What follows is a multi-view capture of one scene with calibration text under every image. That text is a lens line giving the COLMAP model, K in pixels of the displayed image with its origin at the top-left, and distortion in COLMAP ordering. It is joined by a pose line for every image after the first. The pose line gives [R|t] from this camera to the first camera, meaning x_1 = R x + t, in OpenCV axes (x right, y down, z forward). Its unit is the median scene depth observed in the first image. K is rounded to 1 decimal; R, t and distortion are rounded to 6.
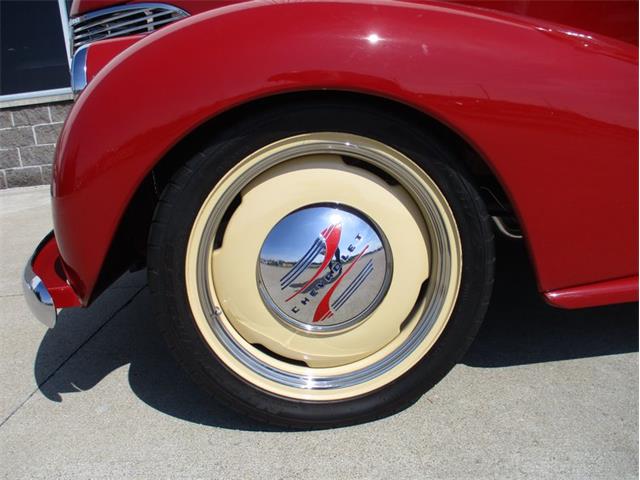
lens RADIAL K [[546.0, 0, 322.1], [0, 546.0, 240.0], [0, 0, 1]] dist [-0.024569, -0.003802]
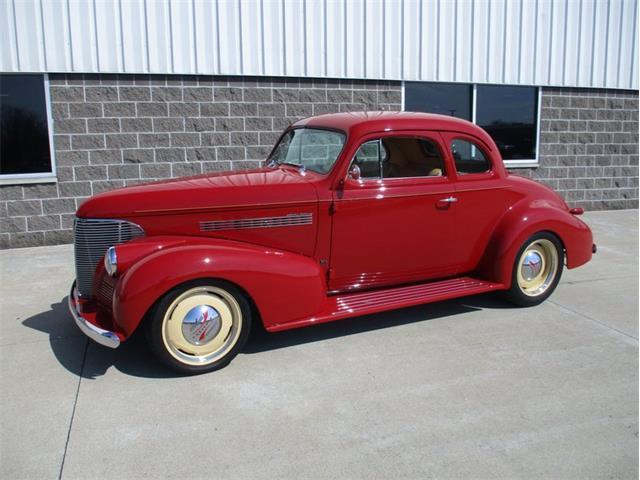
lens RADIAL K [[546.0, 0, 315.9], [0, 546.0, 230.3], [0, 0, 1]] dist [-0.024569, -0.003802]
pose [[0.926267, 0.004448, 0.376842, -0.592860], [0.026465, 0.996694, -0.076816, -0.240328], [-0.375938, 0.081125, 0.923087, -2.326847]]
